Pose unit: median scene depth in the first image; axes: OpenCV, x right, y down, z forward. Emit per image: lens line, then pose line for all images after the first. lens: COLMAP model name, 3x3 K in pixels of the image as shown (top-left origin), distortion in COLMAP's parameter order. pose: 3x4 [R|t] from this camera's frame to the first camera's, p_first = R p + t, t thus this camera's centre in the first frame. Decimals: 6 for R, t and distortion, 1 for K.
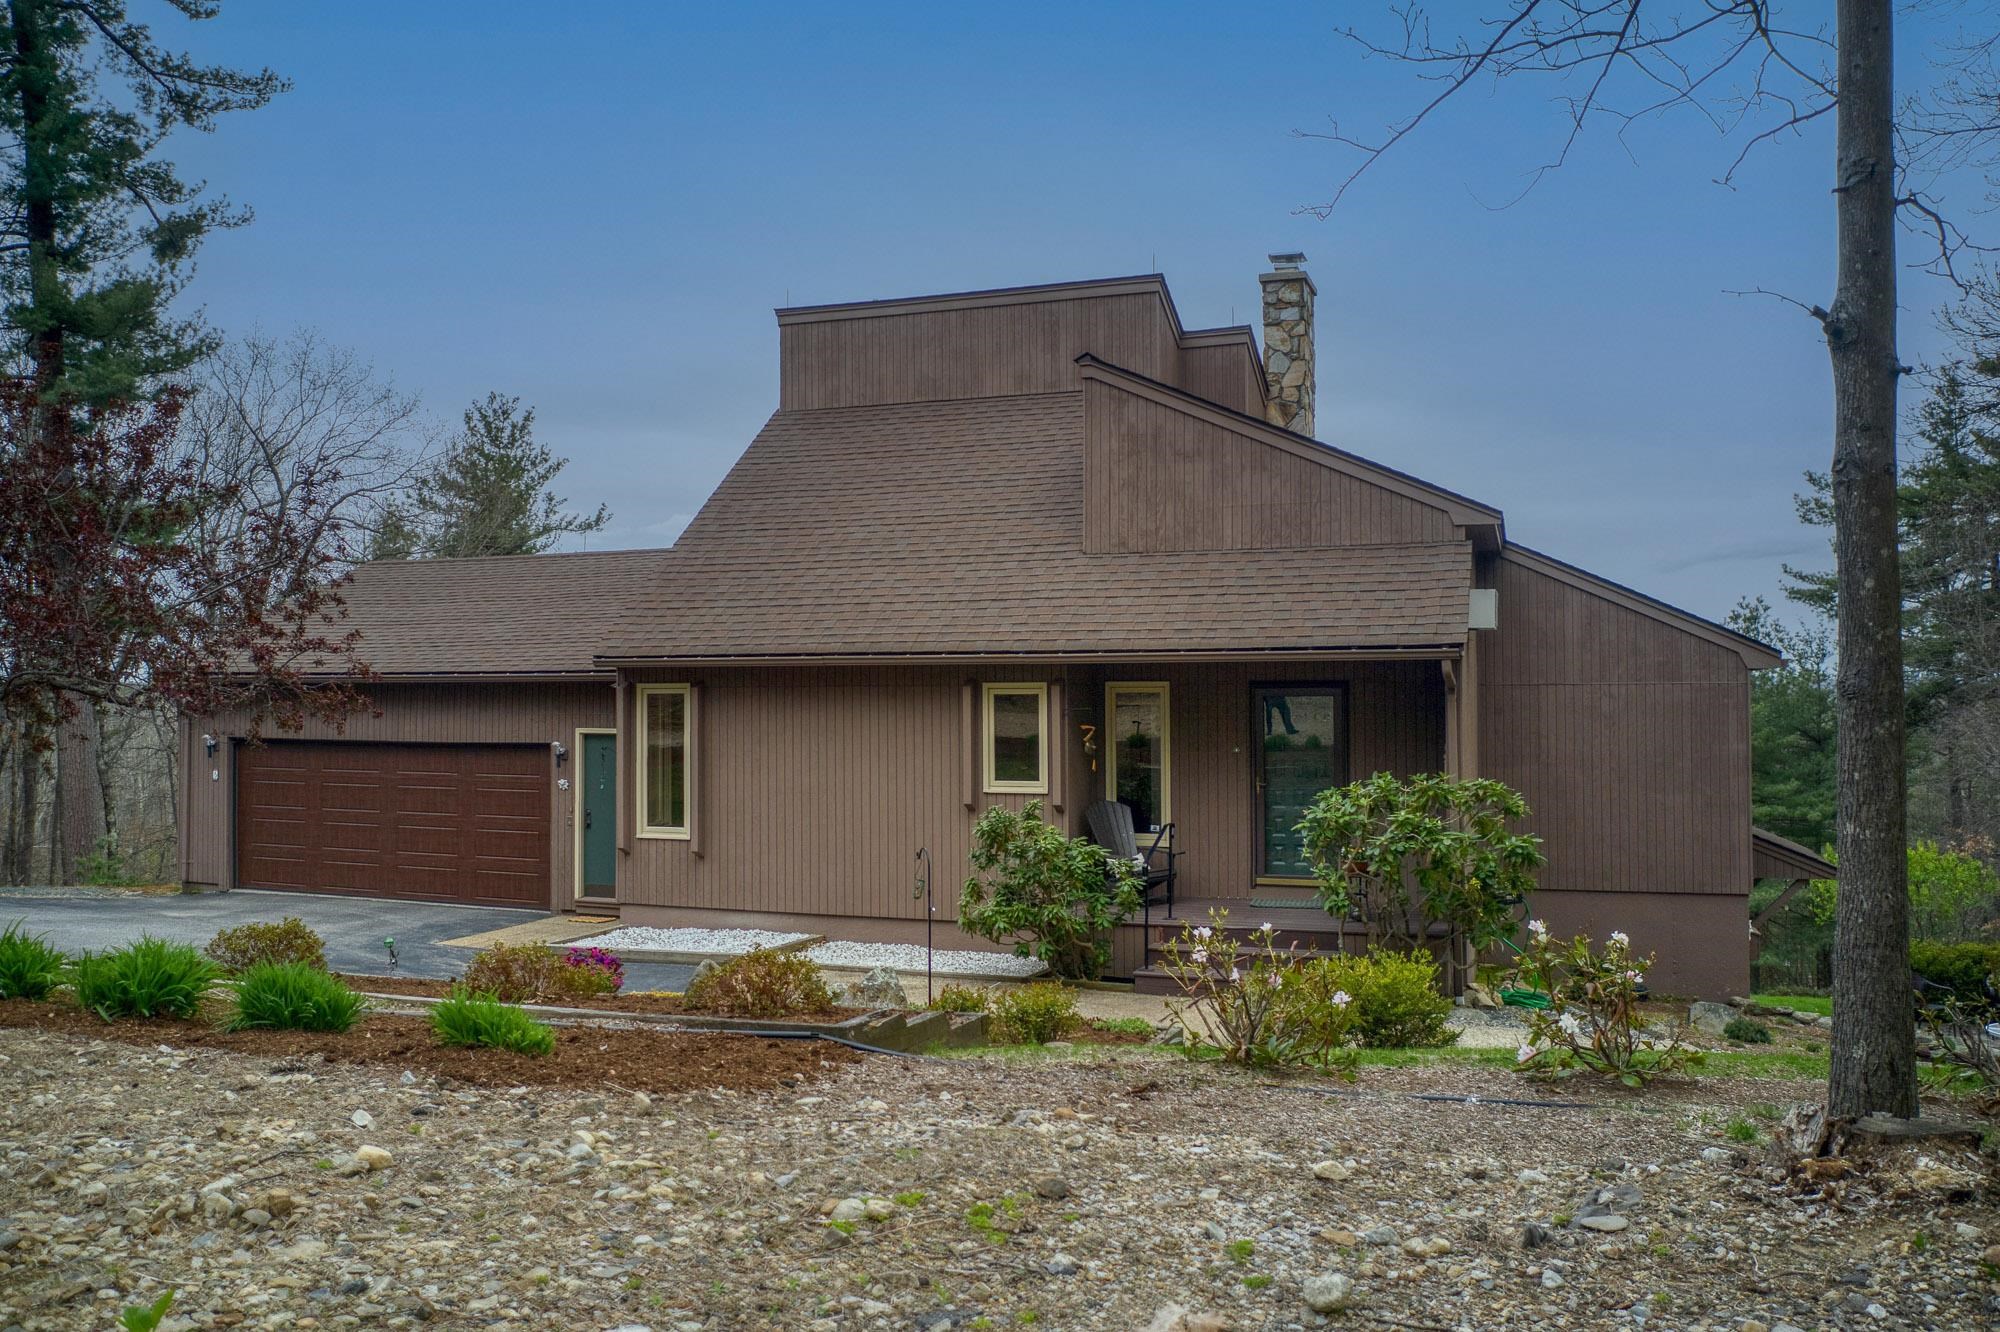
lens RADIAL K [[1510.4, 0, 994.2], [0, 1510.4, 683.5], [0, 0, 1]] dist [-0.091292, 0.004765]
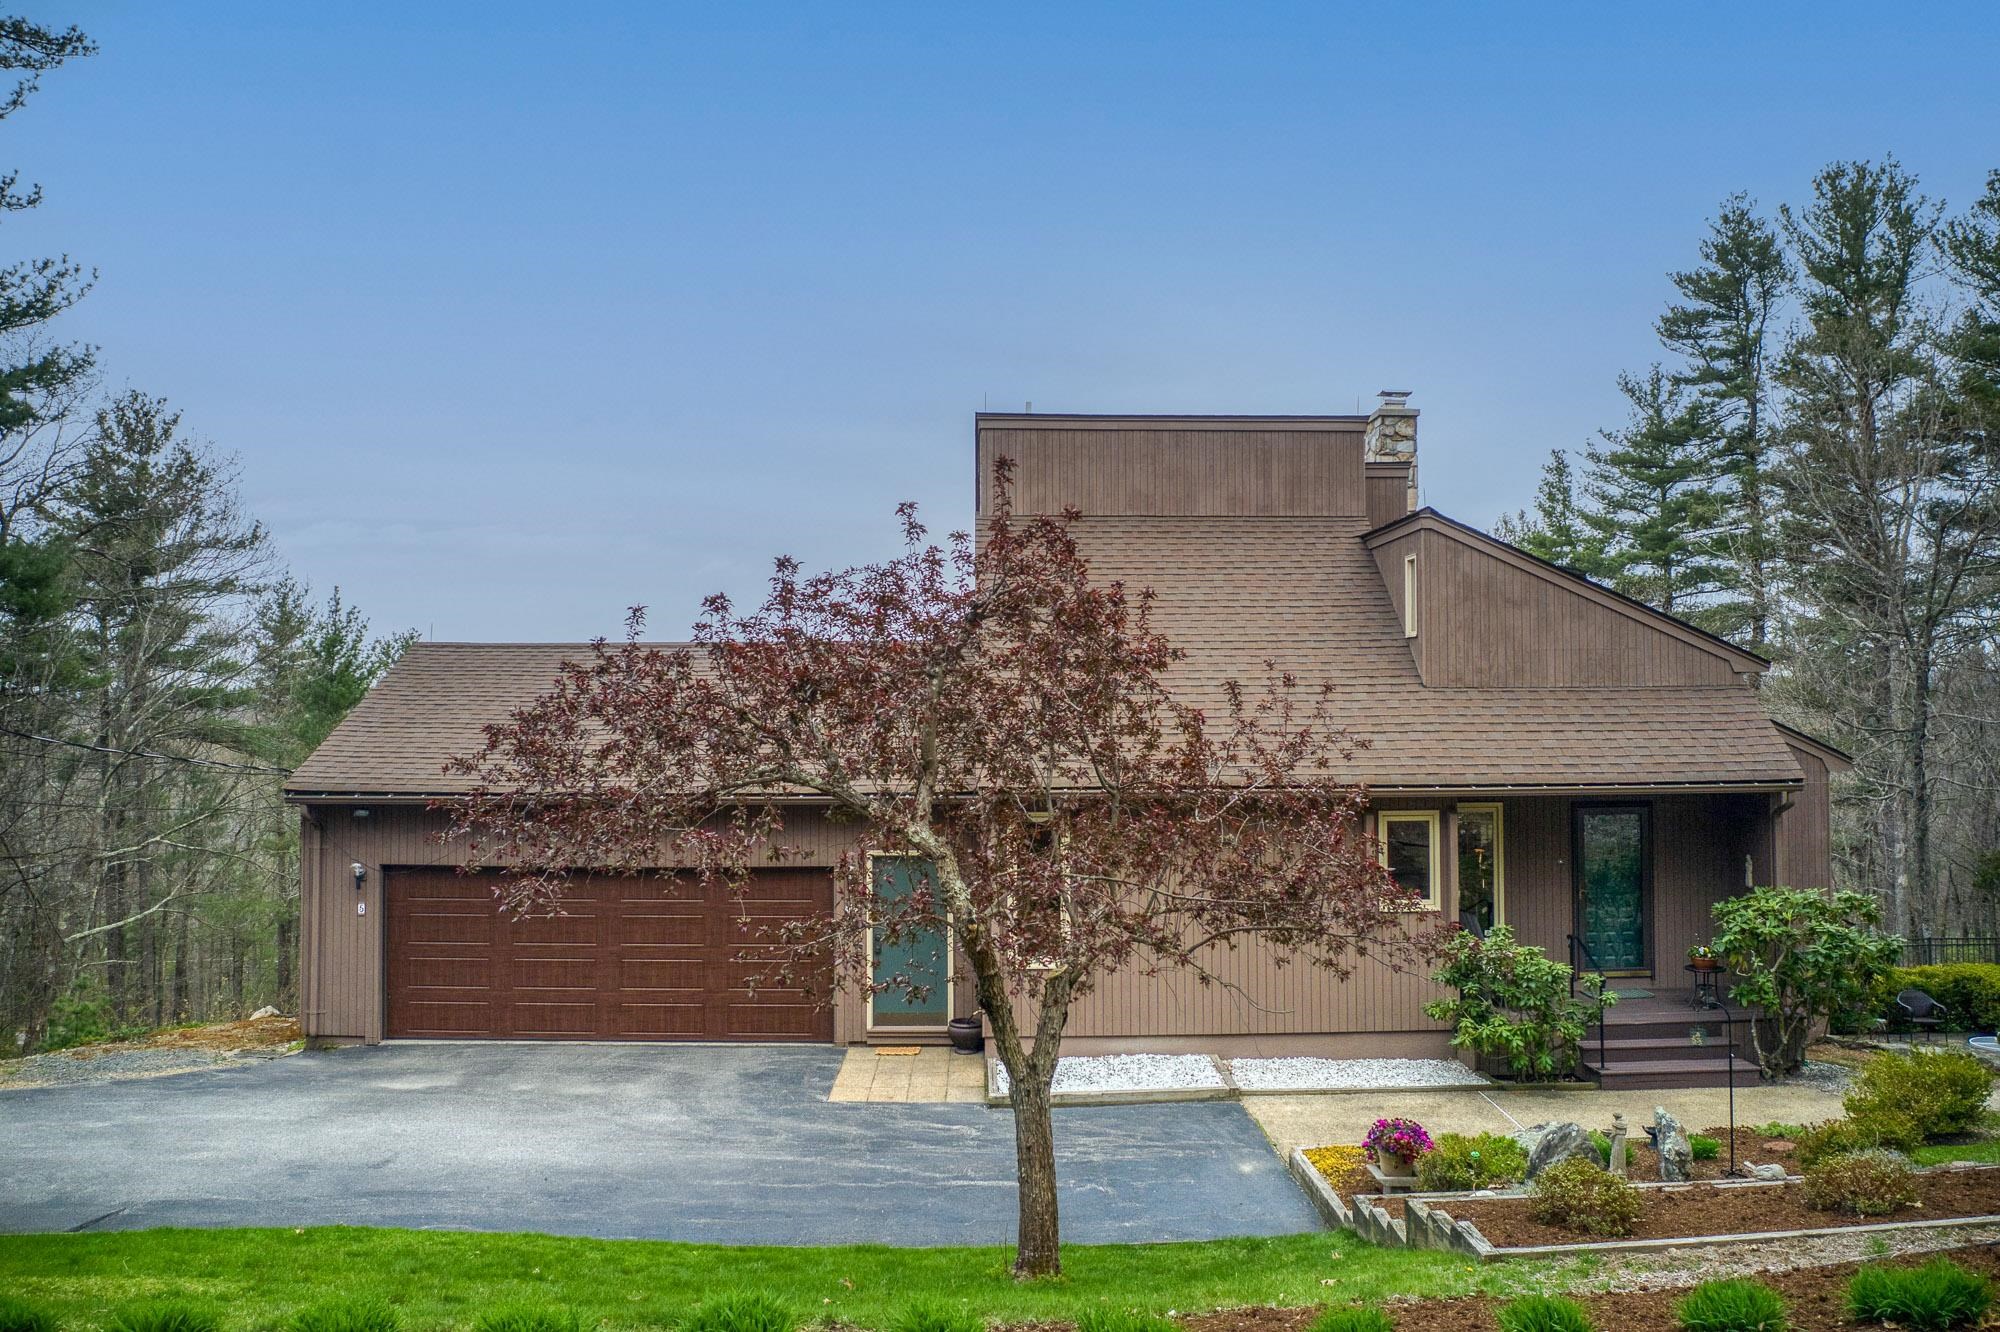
lens RADIAL K [[1510.4, 0, 1001.9], [0, 1510.4, 646.7], [0, 0, 1]] dist [-0.091292, 0.004765]
pose [[0.935188, 0.008939, 0.354038, -0.516696], [-0.000036, 0.999684, -0.025147, -0.073132], [-0.354151, 0.023505, 0.934893, 0.064514]]
